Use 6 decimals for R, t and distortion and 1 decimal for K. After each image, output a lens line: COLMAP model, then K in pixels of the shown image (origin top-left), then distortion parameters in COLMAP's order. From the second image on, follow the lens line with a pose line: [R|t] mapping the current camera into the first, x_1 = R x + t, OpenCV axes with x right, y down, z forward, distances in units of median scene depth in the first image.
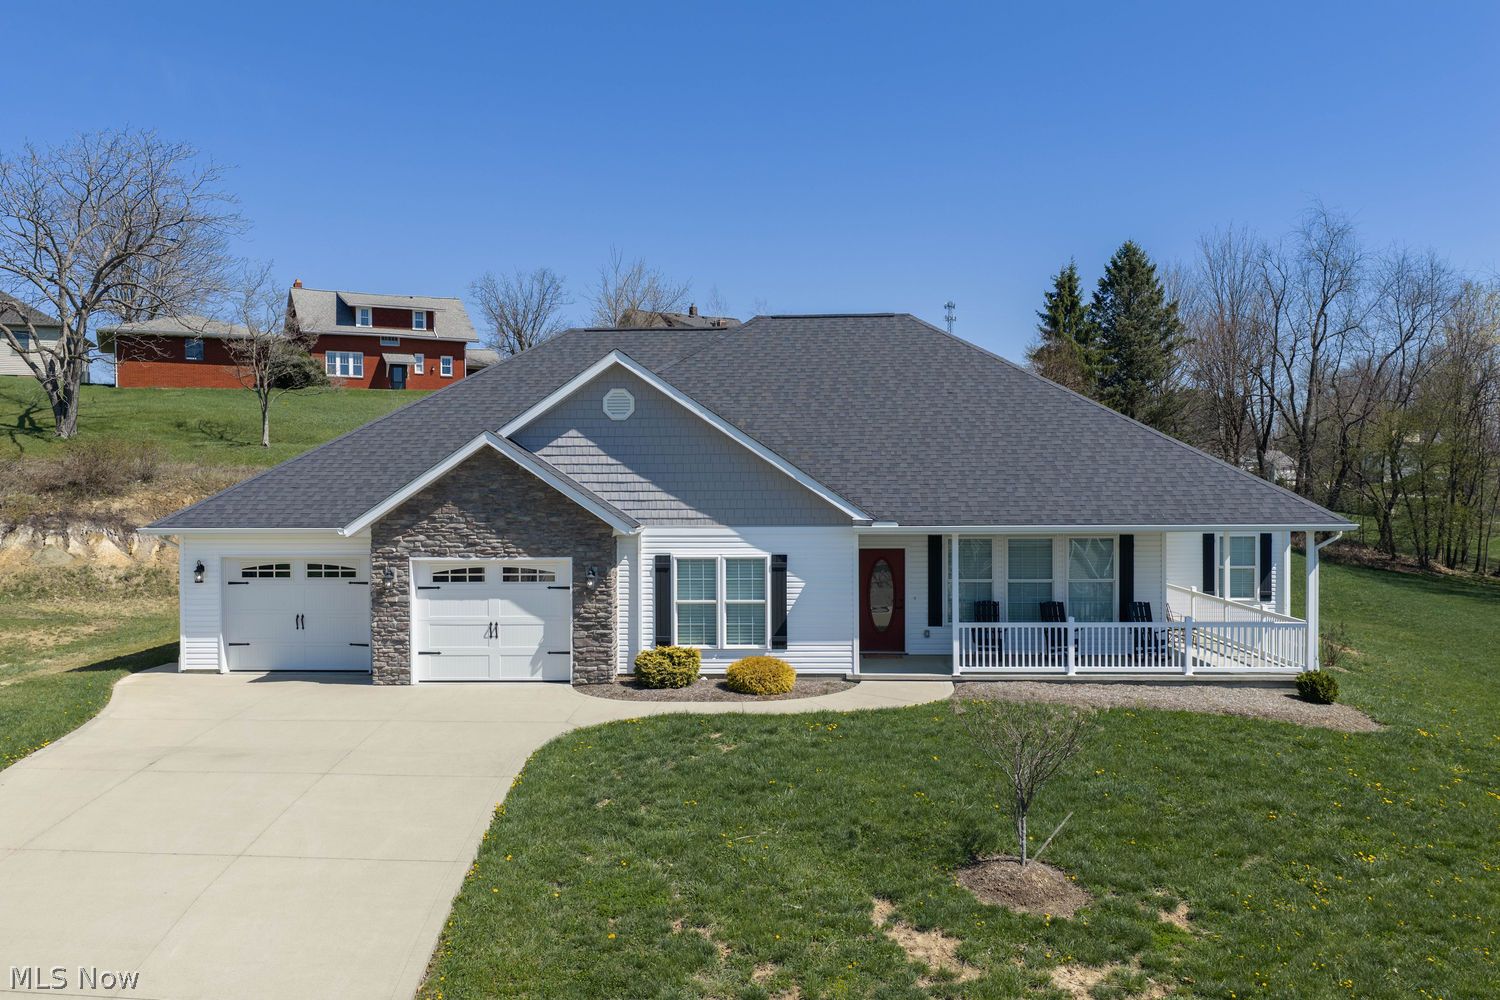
lens RADIAL K [[1234.2, 0, 750.0], [0, 1234.2, 500.0], [0, 0, 1]] dist [0.034717, -0.071318]
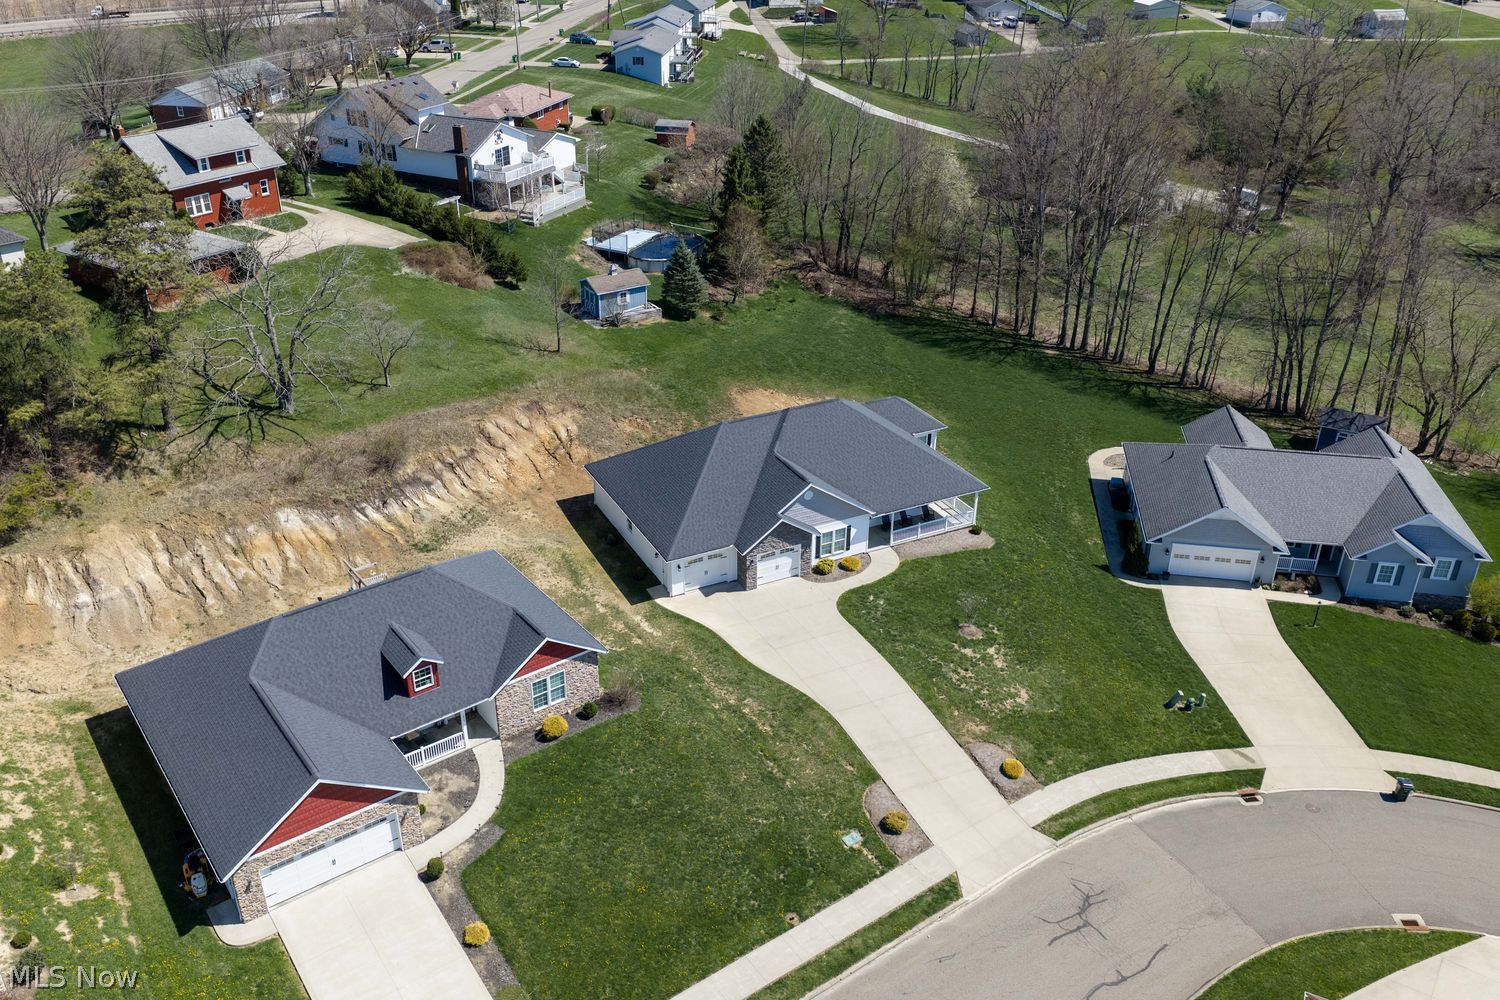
lens RADIAL K [[1234.2, 0, 750.0], [0, 1234.2, 500.0], [0, 0, 1]] dist [0.034717, -0.071318]
pose [[0.869325, -0.221964, 0.441595, -1.663329], [-0.006965, 0.887891, 0.460001, -1.546363], [-0.494192, -0.402966, 0.770320, -1.405360]]
